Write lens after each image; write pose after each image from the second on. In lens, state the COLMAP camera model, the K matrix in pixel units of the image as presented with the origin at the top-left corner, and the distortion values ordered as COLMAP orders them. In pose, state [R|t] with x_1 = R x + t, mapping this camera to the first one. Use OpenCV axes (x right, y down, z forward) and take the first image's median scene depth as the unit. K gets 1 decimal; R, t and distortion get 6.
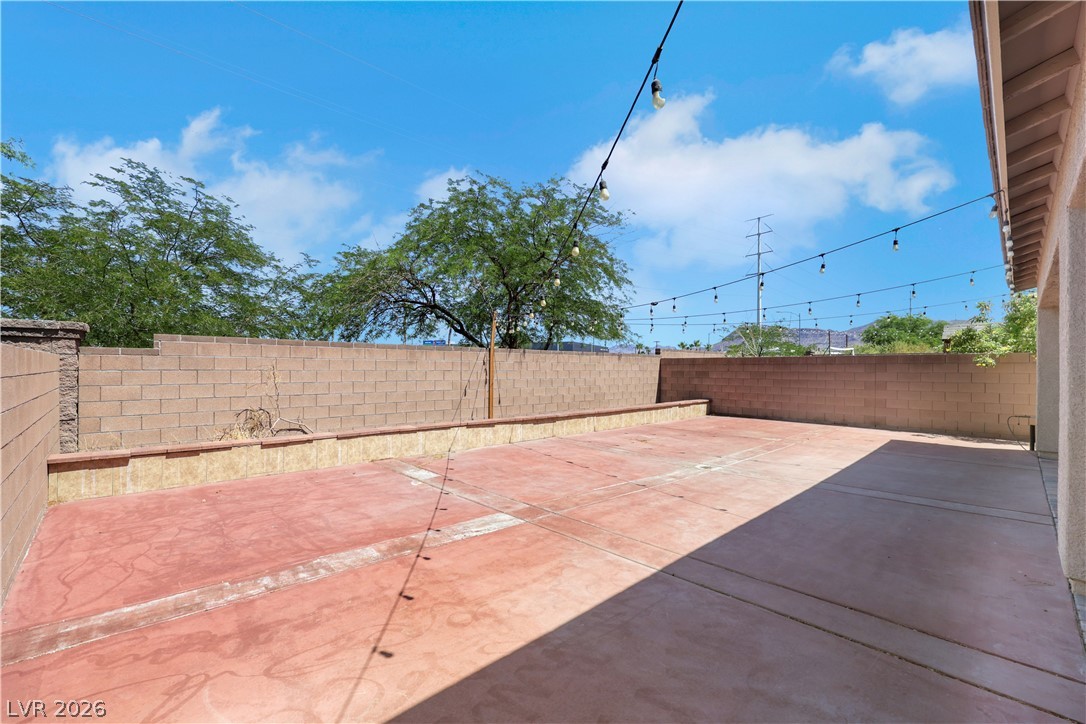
lens RADIAL K [[454.8, 0, 539.4], [0, 454.8, 370.1], [0, 0, 1]] dist [-0.000685, 0.000127]
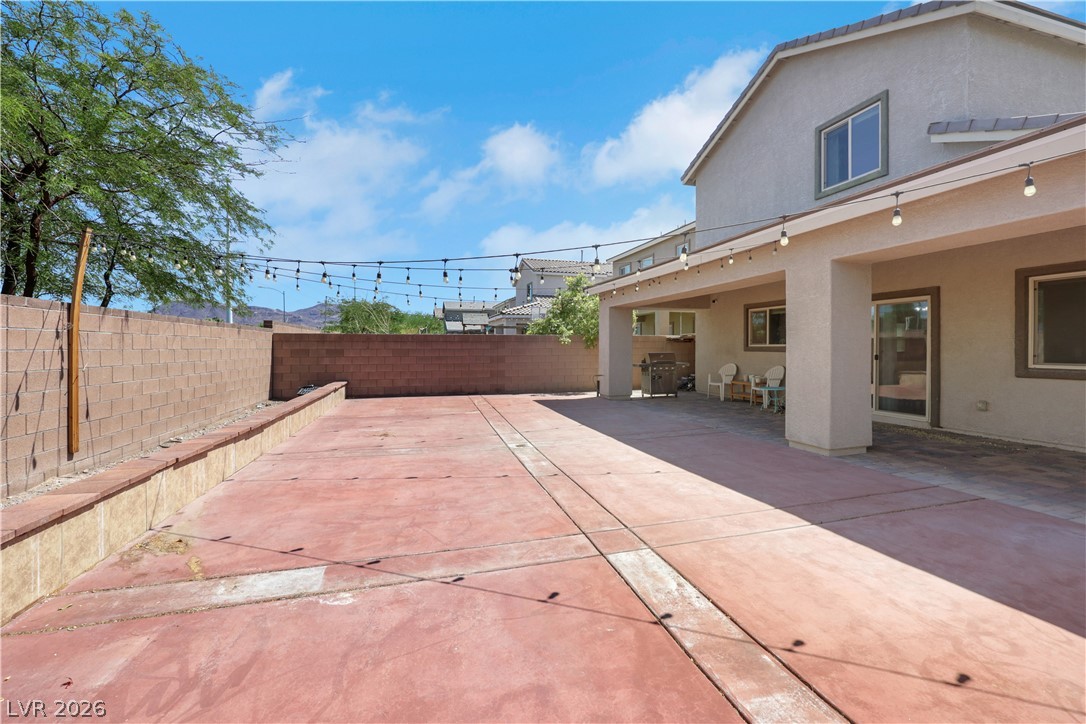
lens RADIAL K [[454.5, 0, 542.3], [0, 454.5, 349.8], [0, 0, 1]] dist [0.000620, -0.000396]
pose [[0.449836, -0.008583, 0.893070, -0.611032], [0.007267, 0.999956, 0.005950, 0.003135], [-0.893082, 0.003814, 0.449879, 0.656705]]
